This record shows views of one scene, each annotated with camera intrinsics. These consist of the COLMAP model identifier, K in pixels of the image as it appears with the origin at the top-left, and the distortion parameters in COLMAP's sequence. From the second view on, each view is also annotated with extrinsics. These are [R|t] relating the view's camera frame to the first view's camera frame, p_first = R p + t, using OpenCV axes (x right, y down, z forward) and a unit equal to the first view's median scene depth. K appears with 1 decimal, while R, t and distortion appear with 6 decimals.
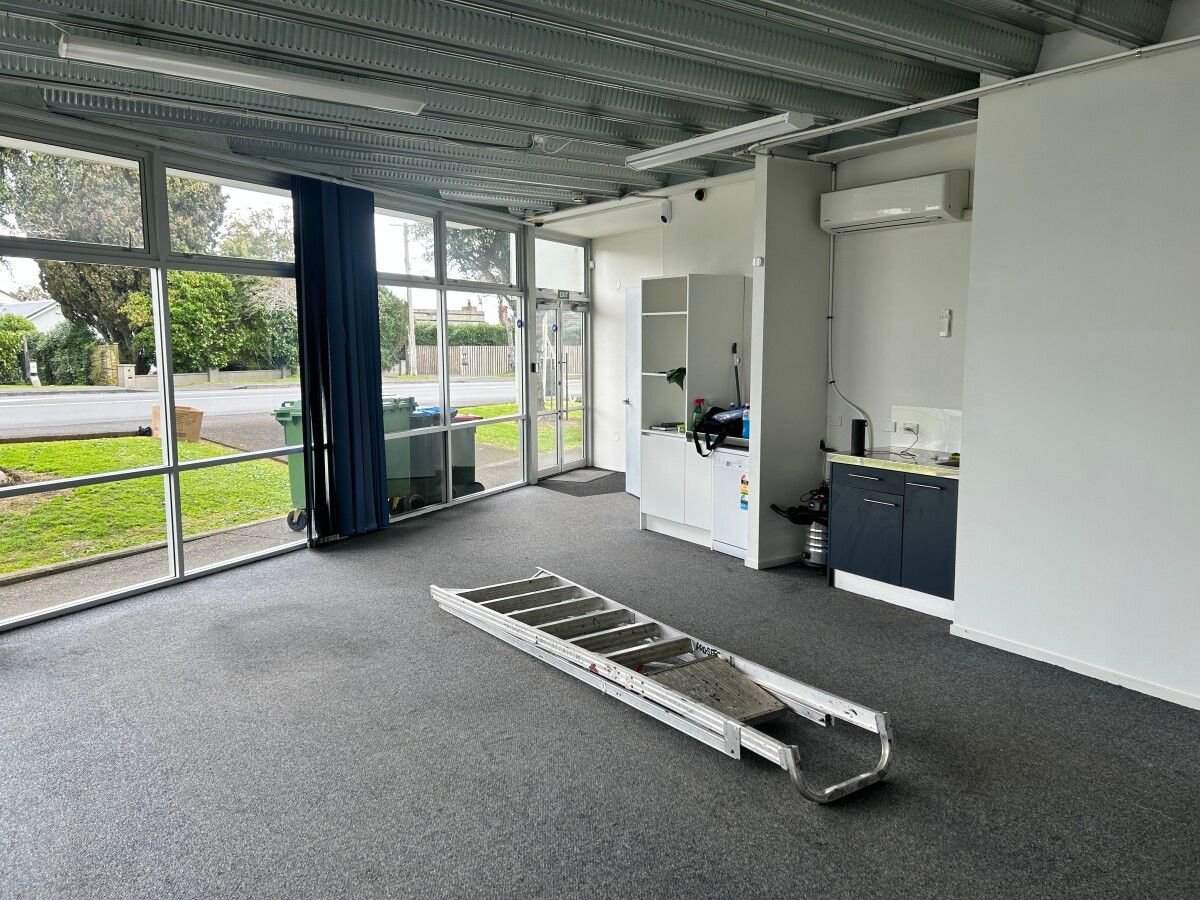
lens RADIAL K [[911.7, 0, 604.3], [0, 911.7, 452.3], [0, 0, 1]] dist [0.092009, -0.135312]
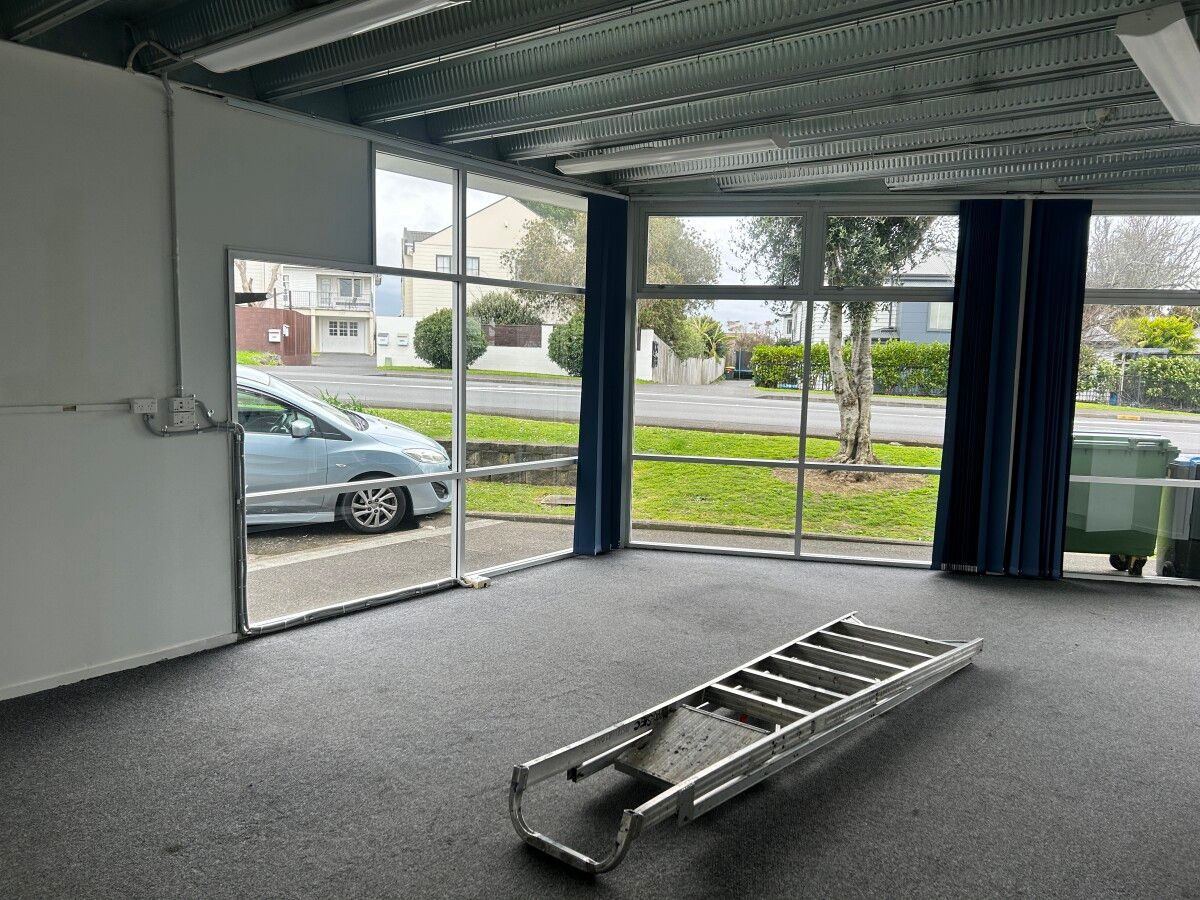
lens RADIAL K [[911.7, 0, 604.3], [0, 911.7, 452.3], [0, 0, 1]] dist [0.092009, -0.135312]
pose [[0.275288, 0.118480, -0.954033, 0.641606], [-0.153039, 0.985123, 0.078181, -0.056410], [0.949102, 0.124482, 0.289325, 0.434194]]
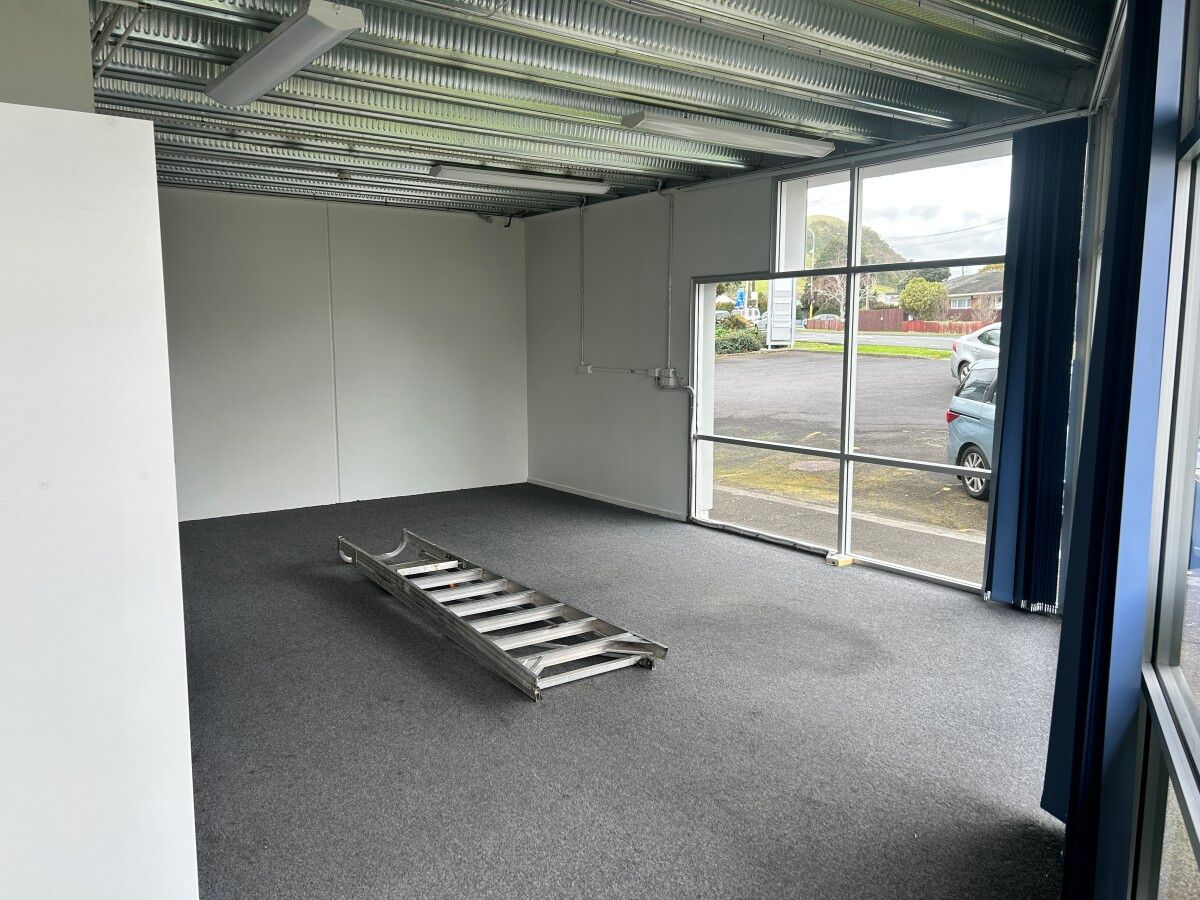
lens RADIAL K [[911.7, 0, 604.3], [0, 911.7, 452.3], [0, 0, 1]] dist [0.092009, -0.135312]
pose [[-0.999915, 0.003557, -0.012511, -0.126926], [0.000238, 0.966720, 0.255836, -0.217807], [0.013004, 0.255811, -0.966639, 1.699276]]
